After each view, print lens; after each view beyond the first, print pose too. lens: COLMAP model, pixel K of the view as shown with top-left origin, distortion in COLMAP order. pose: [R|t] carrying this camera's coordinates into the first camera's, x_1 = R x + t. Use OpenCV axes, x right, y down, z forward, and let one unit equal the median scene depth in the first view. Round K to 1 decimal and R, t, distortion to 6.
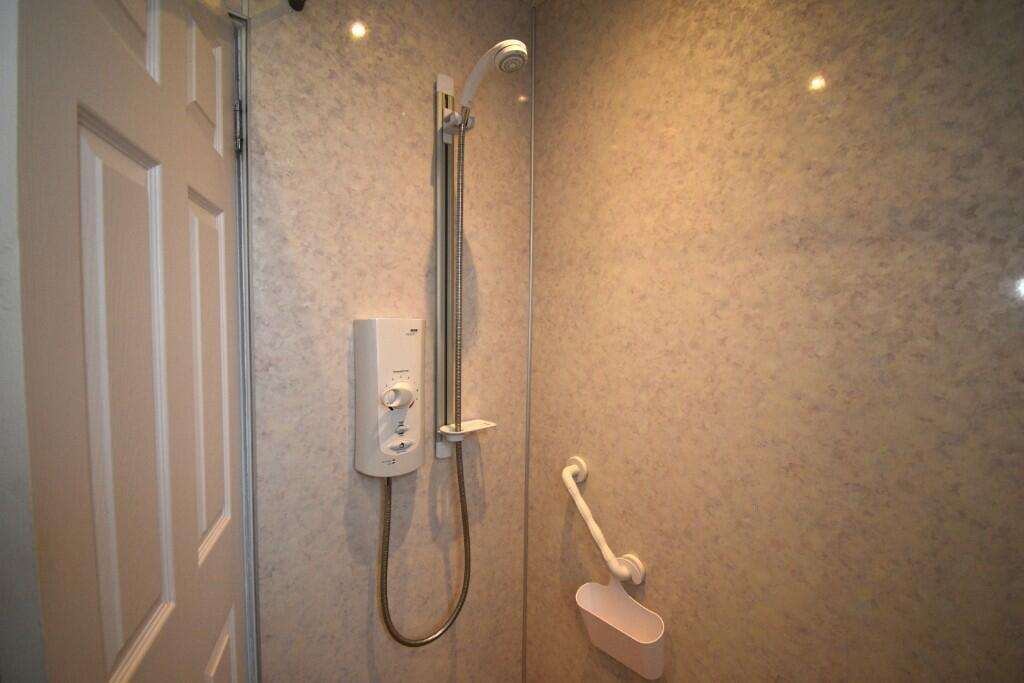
lens RADIAL K [[453.2, 0, 513.8], [0, 453.2, 342.5], [0, 0, 1]] dist [0.018669, -0.024748]
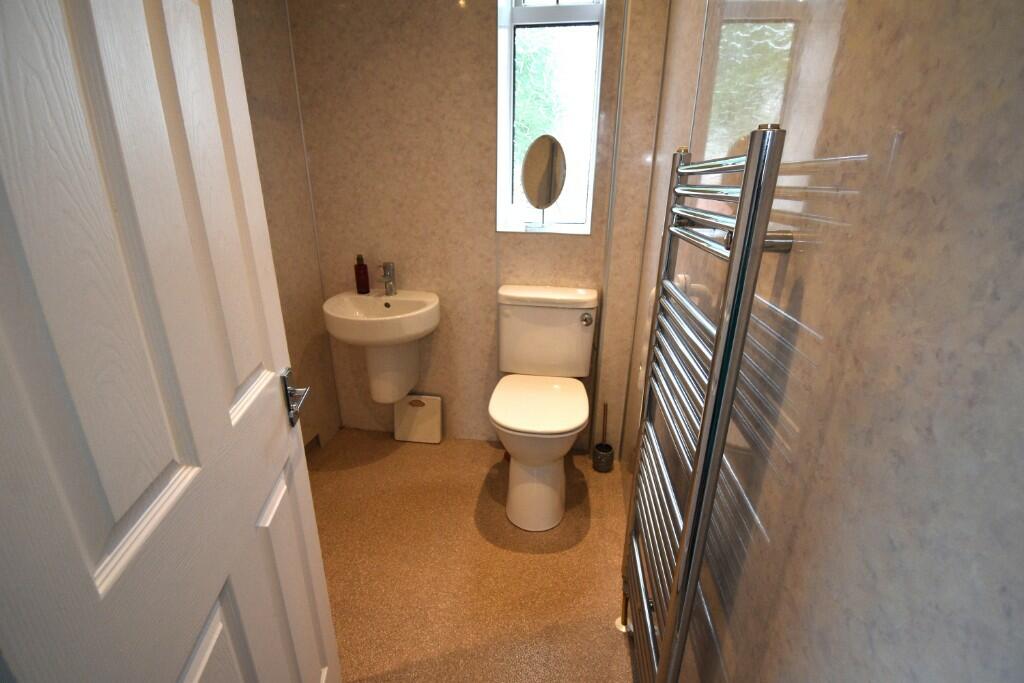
lens RADIAL K [[453.2, 0, 513.8], [0, 453.2, 342.5], [0, 0, 1]] dist [0.018669, -0.024748]
pose [[0.793143, 0.193842, -0.577364, 0.766023], [-0.043220, 0.963522, 0.264117, -0.186305], [0.607500, -0.184529, 0.772588, 0.366209]]
